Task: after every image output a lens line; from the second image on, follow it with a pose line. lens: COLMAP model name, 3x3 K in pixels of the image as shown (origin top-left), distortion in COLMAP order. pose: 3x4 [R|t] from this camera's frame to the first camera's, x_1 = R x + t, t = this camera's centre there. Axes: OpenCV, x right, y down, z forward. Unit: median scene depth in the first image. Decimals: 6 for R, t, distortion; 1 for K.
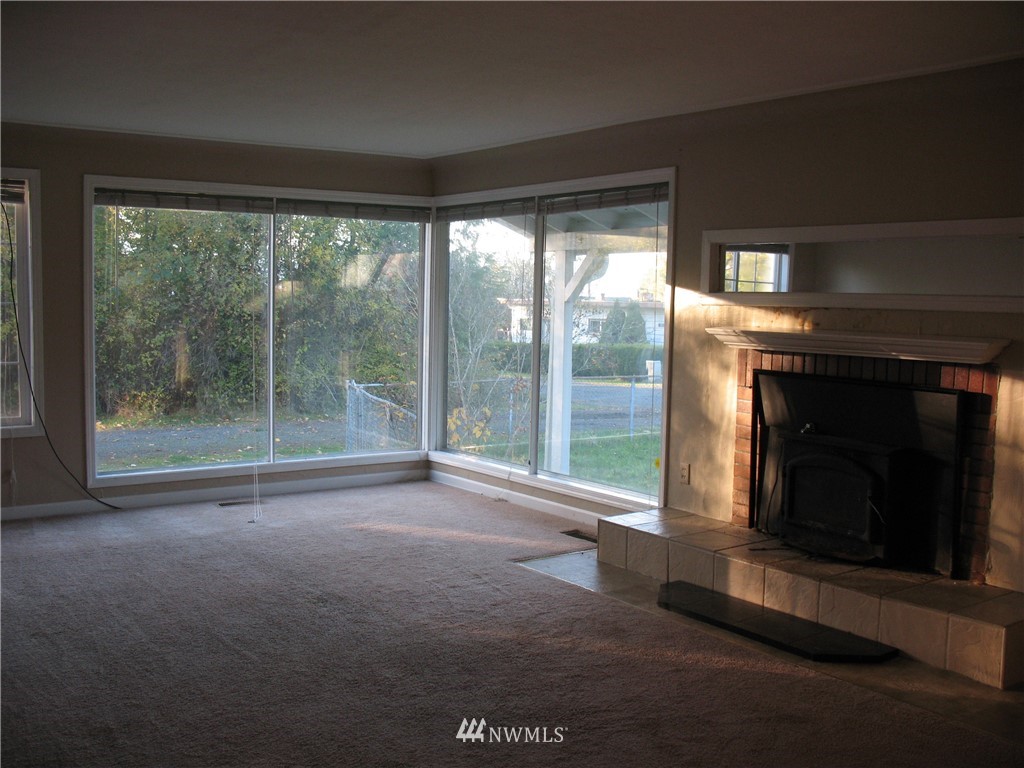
lens RADIAL K [[1077.7, 0, 512.0], [0, 1077.7, 384.0], [0, 0, 1]] dist [-0.198281, 0.263488]
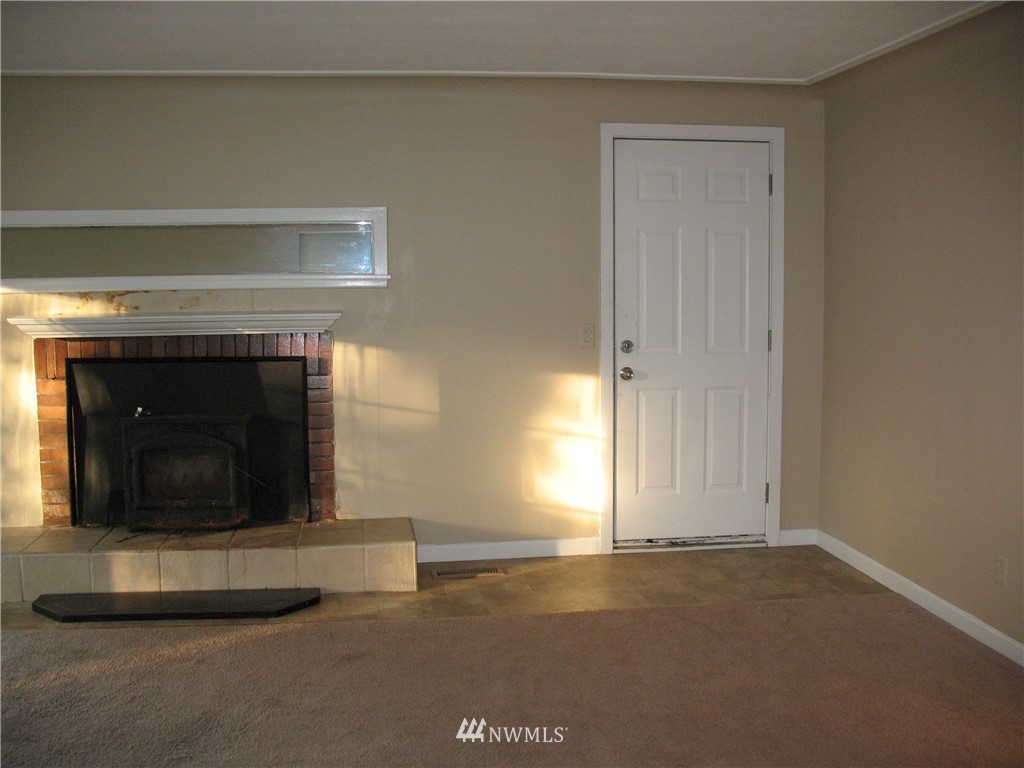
lens RADIAL K [[1077.7, 0, 512.0], [0, 1077.7, 384.0], [0, 0, 1]] dist [-0.198281, 0.263488]
pose [[0.463000, -0.098677, 0.880848, -0.472444], [0.089792, 0.993893, 0.064143, -0.018172], [-0.881798, 0.049395, 0.469033, 0.241616]]
